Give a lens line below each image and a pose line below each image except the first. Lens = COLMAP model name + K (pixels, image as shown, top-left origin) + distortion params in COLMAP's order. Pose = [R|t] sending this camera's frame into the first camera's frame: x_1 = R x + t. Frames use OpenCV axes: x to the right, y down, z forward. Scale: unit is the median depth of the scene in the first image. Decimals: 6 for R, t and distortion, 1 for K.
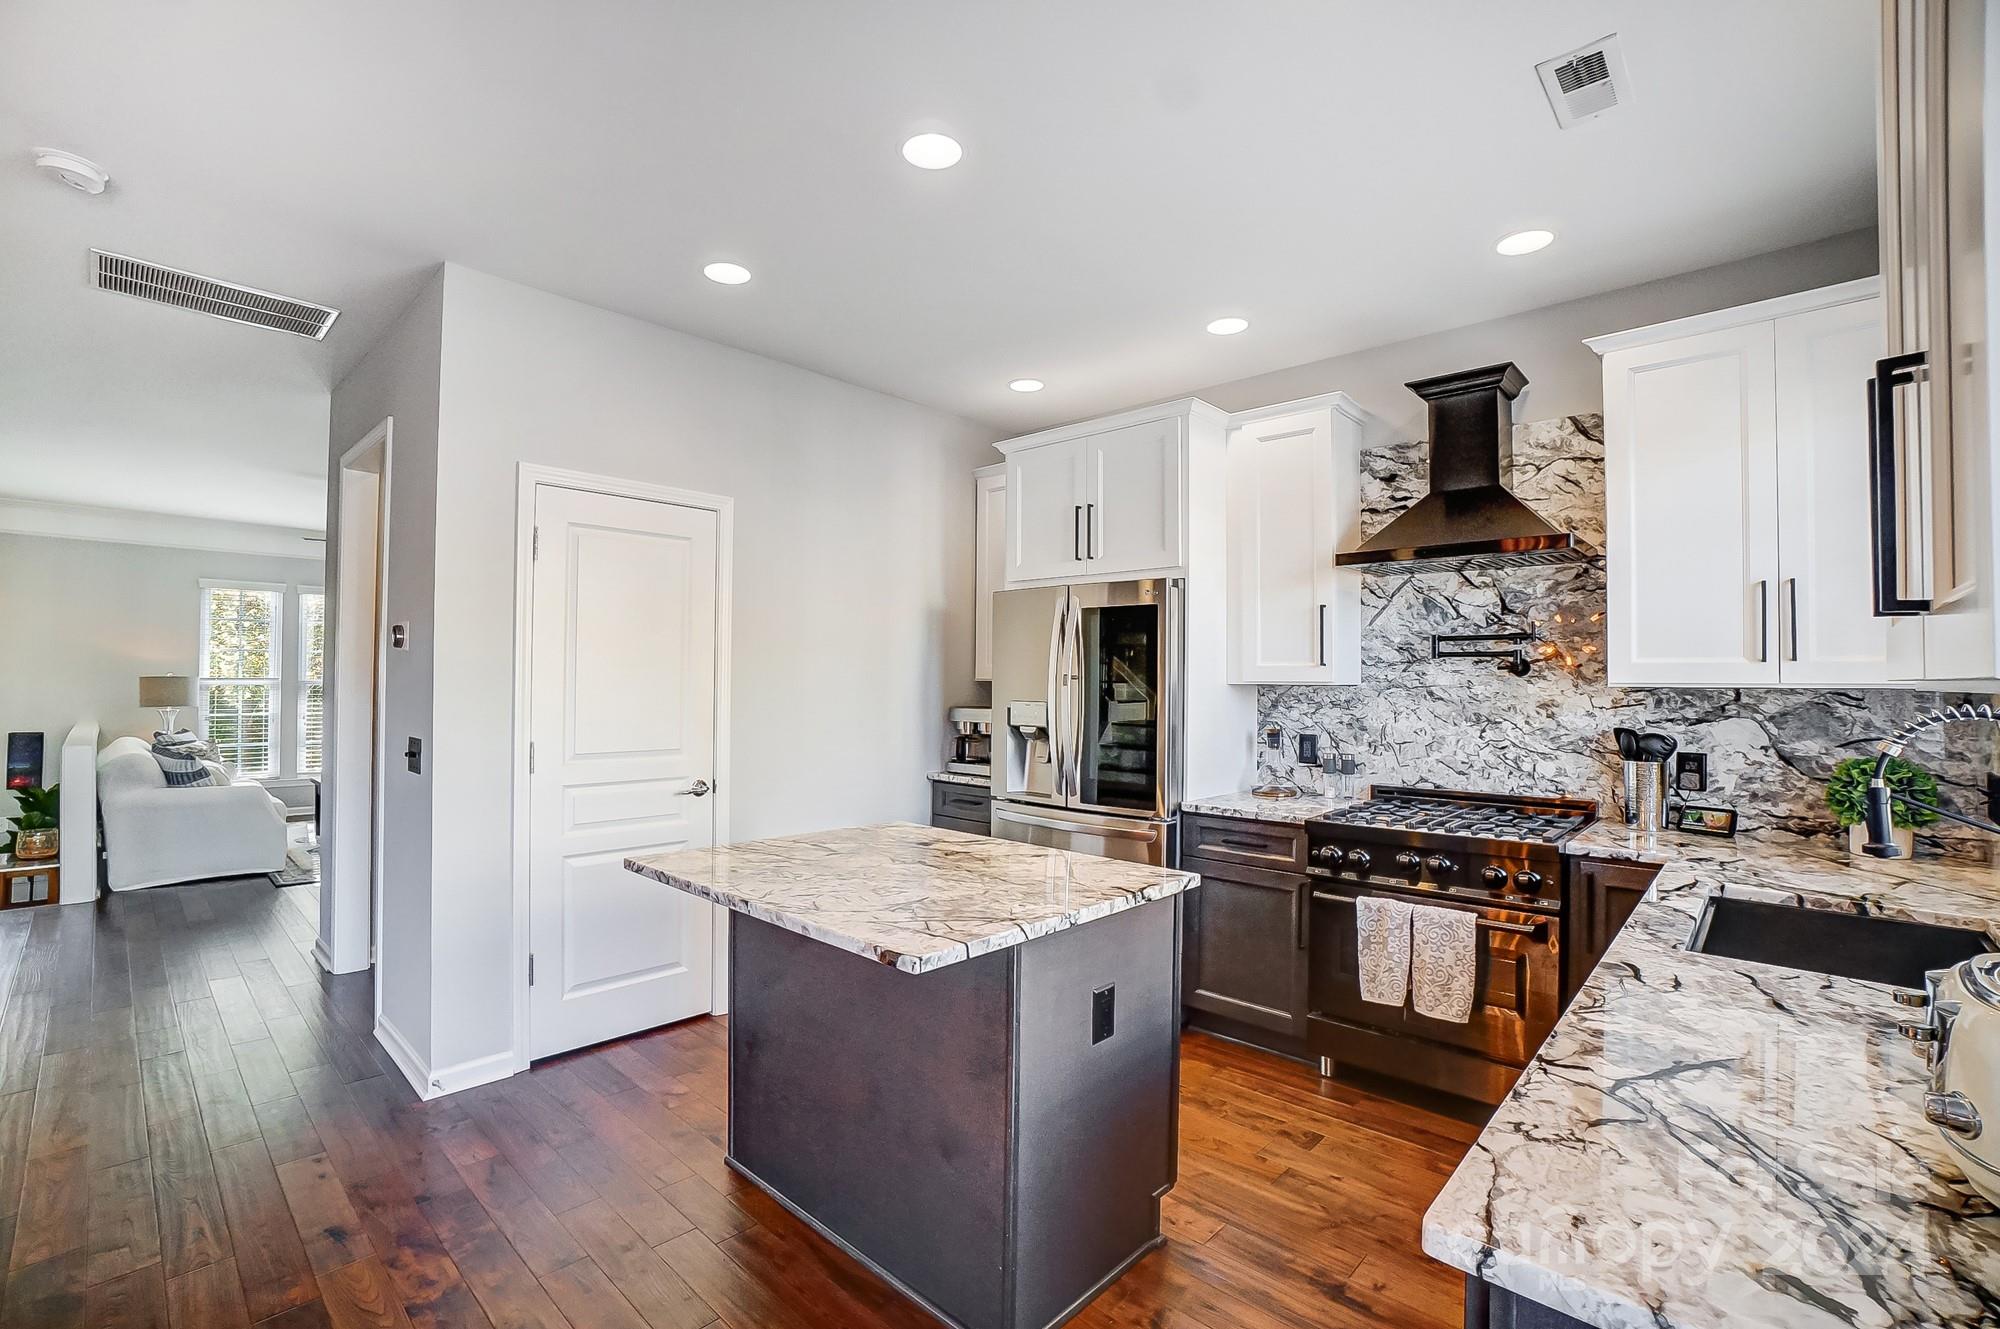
lens RADIAL K [[882.6, 0, 979.4], [0, 882.6, 668.3], [0, 0, 1]] dist [-0.071430, 0.025626]
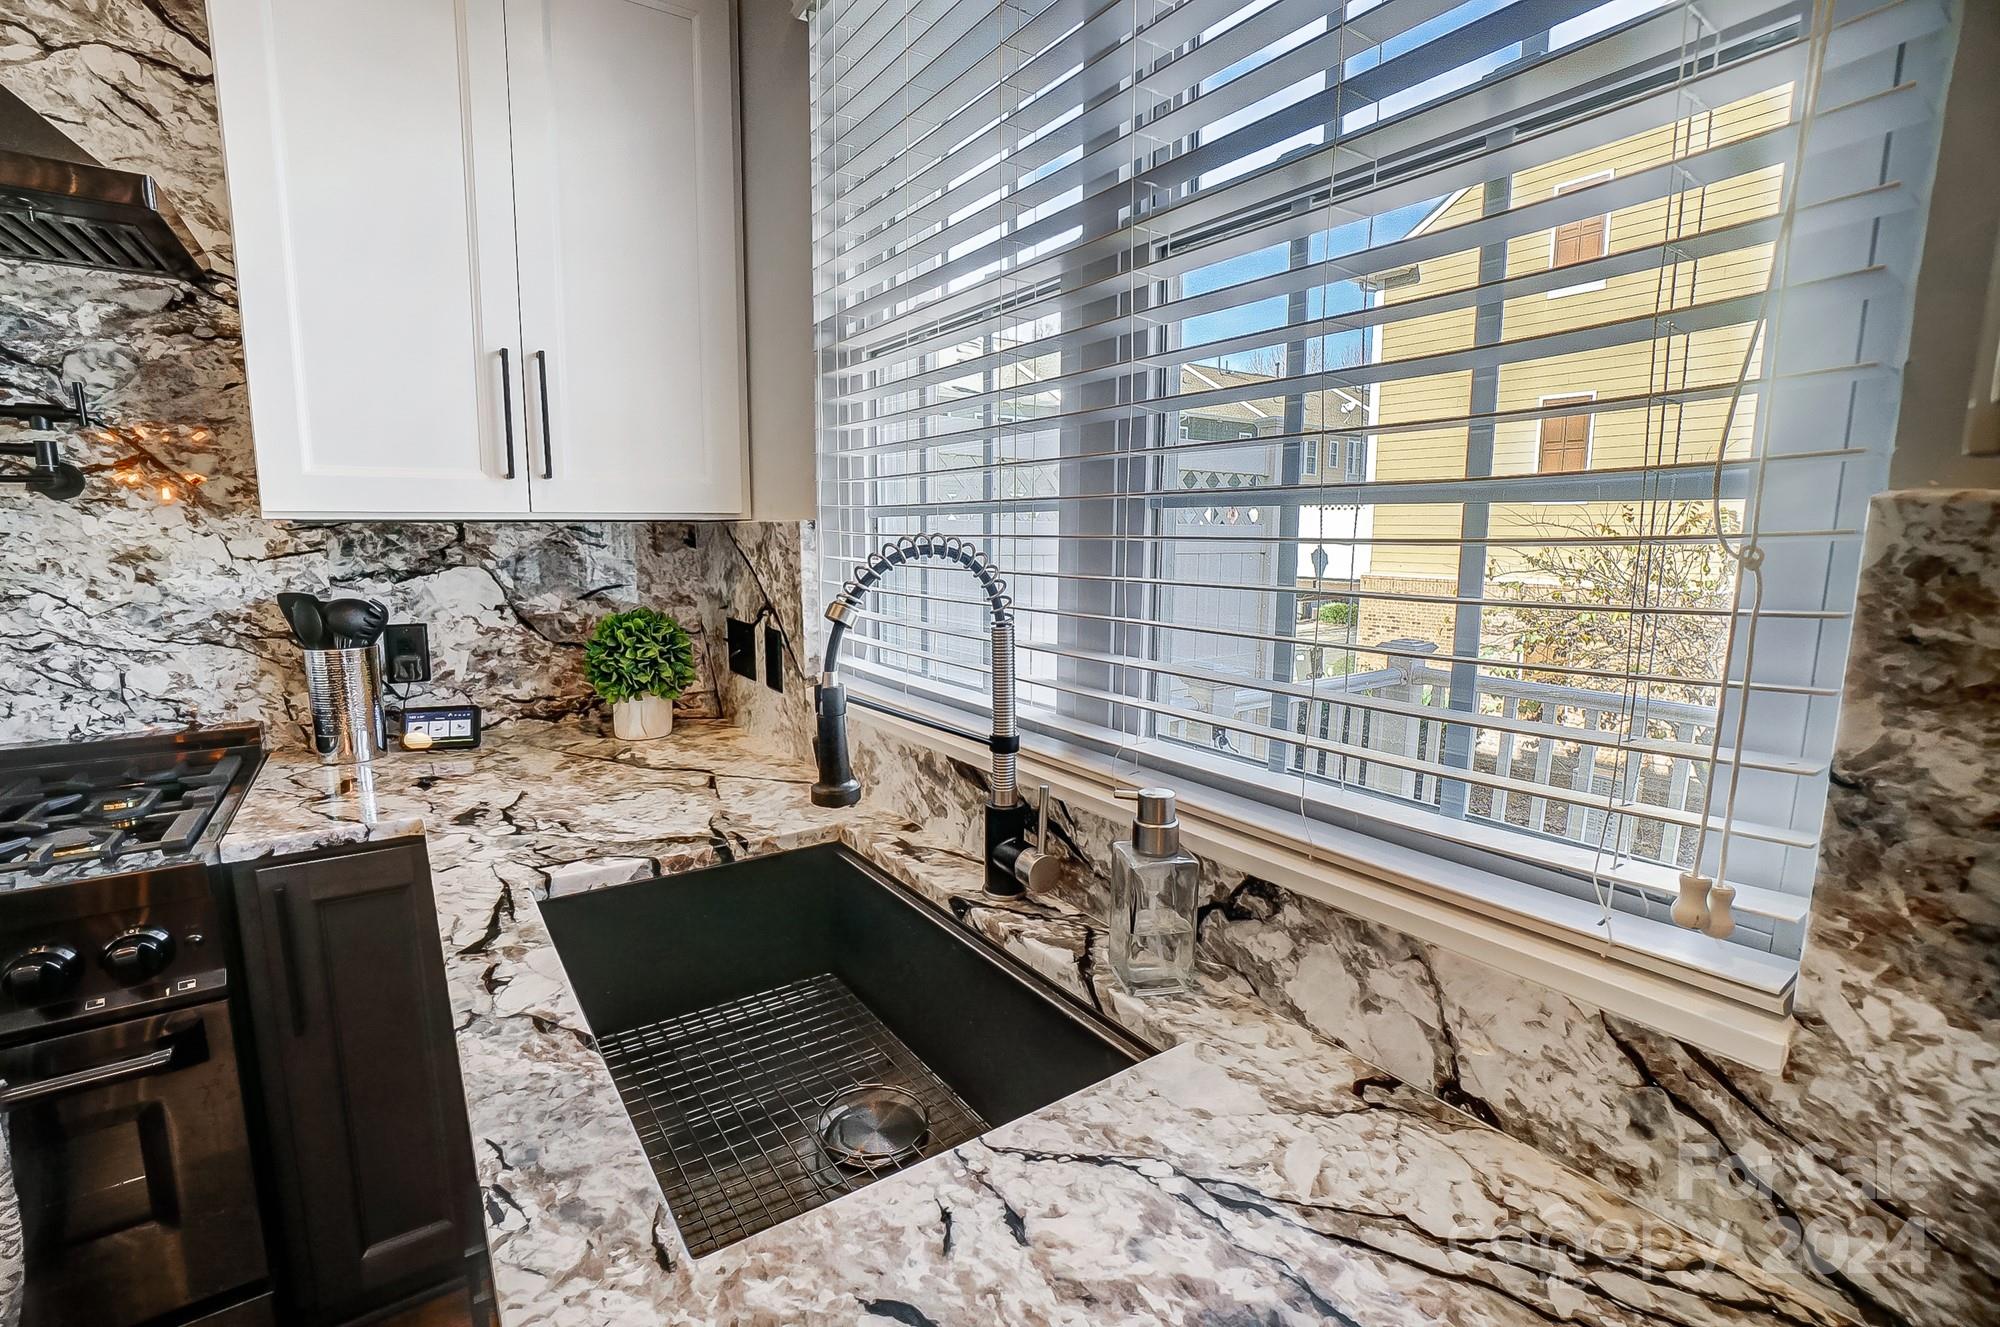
lens RADIAL K [[882.6, 0, 979.4], [0, 882.6, 667.3], [0, 0, 1]] dist [-0.071430, 0.025626]
pose [[0.208342, -0.154228, 0.965819, 0.286780], [-0.018902, 0.986670, 0.161635, 0.018000], [-0.977873, -0.051931, 0.202650, 0.425913]]
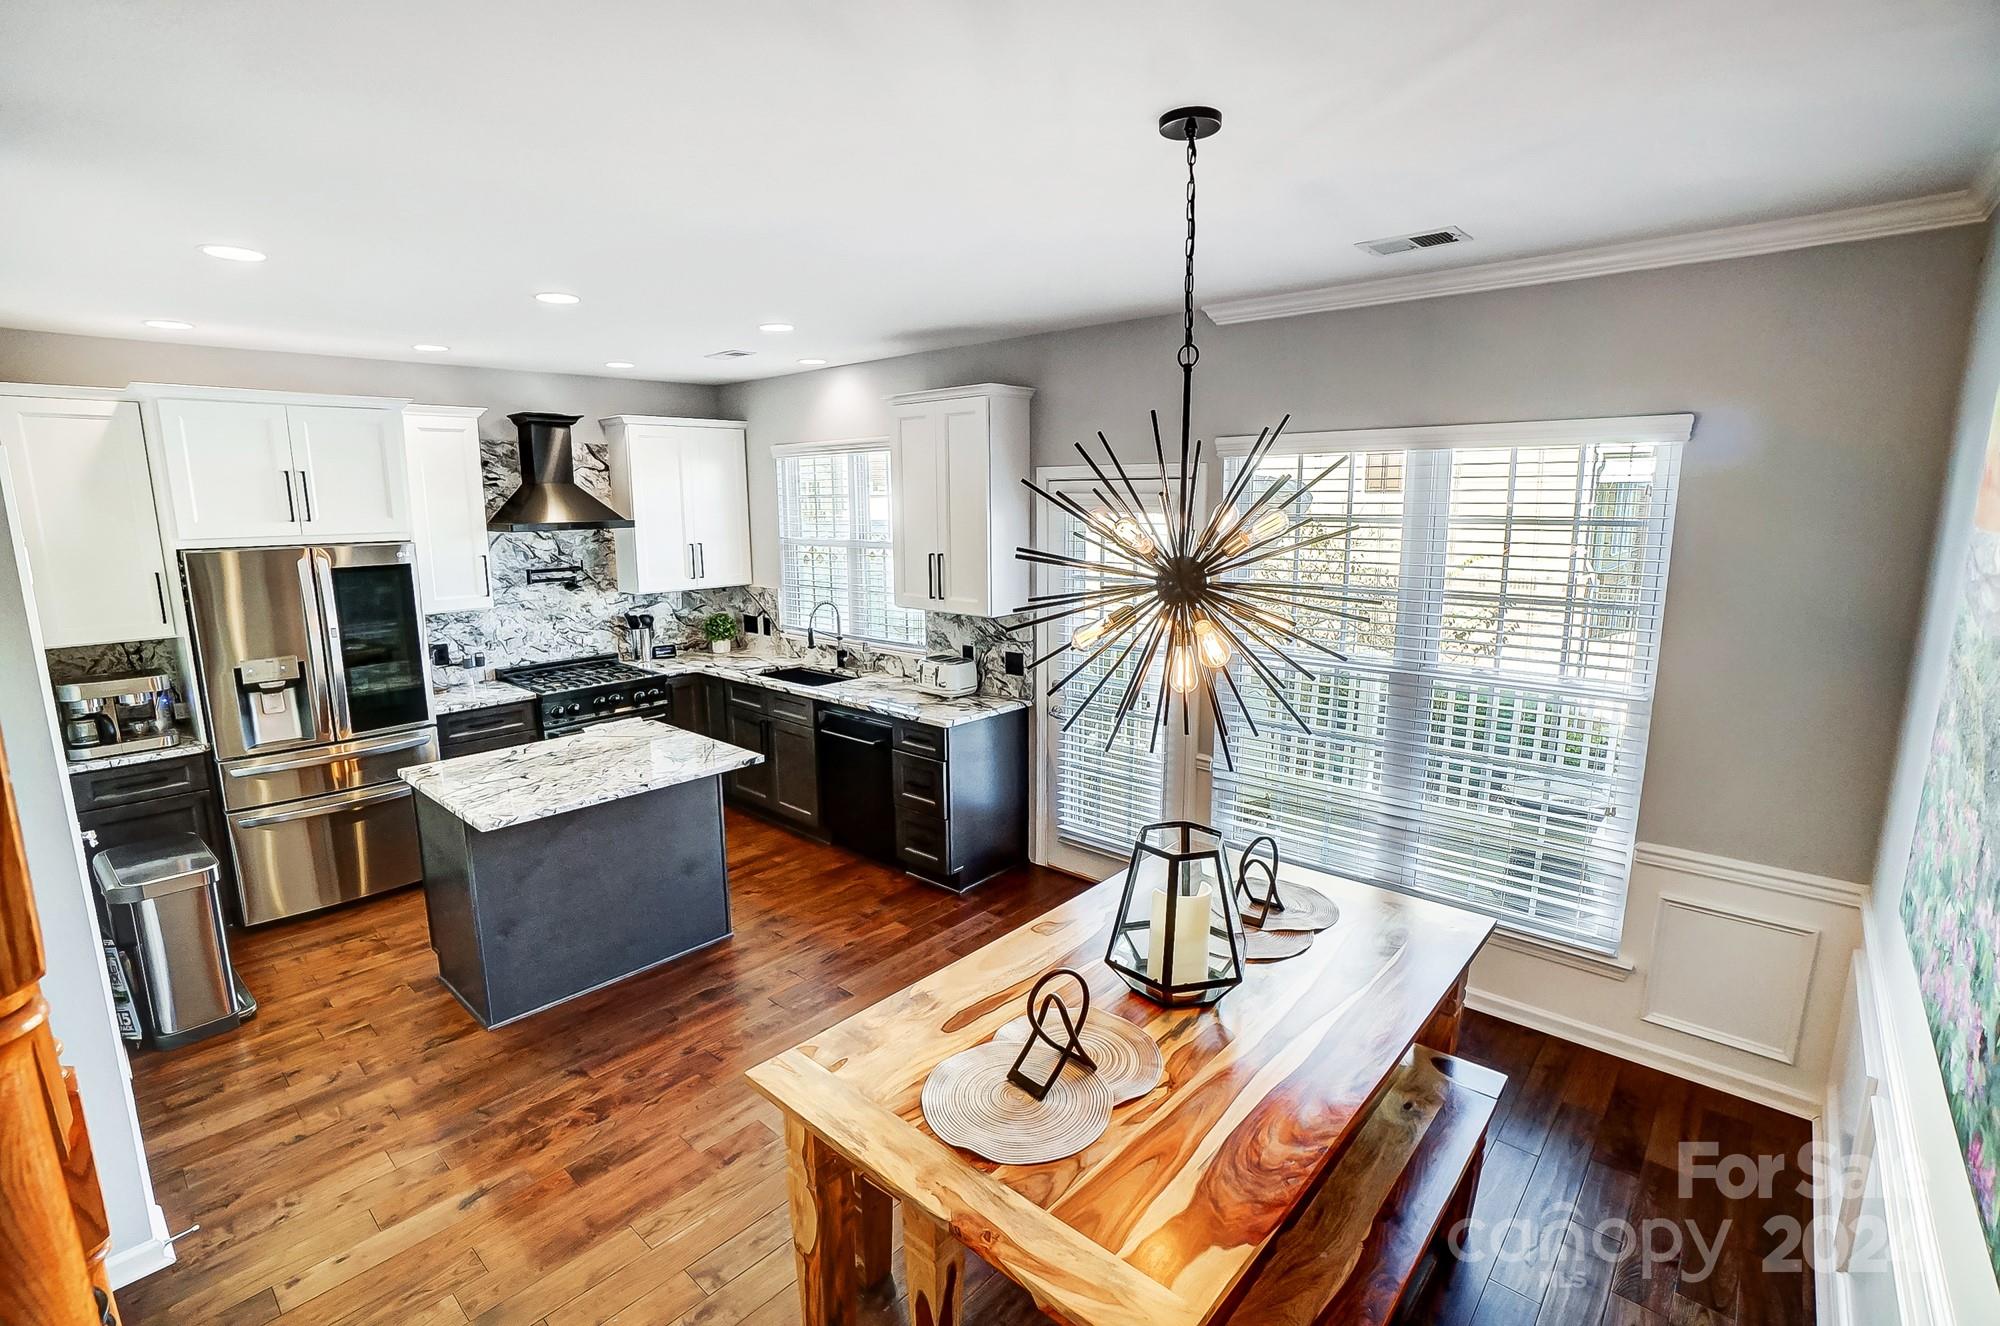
lens RADIAL K [[882.6, 0, 979.4], [0, 882.6, 666.8], [0, 0, 1]] dist [-0.071430, 0.025626]
pose [[-0.032221, -0.192551, 0.980758, -1.264672], [-0.009416, 0.981282, 0.192344, -0.203163], [-0.999436, -0.003037, -0.033431, 0.248391]]
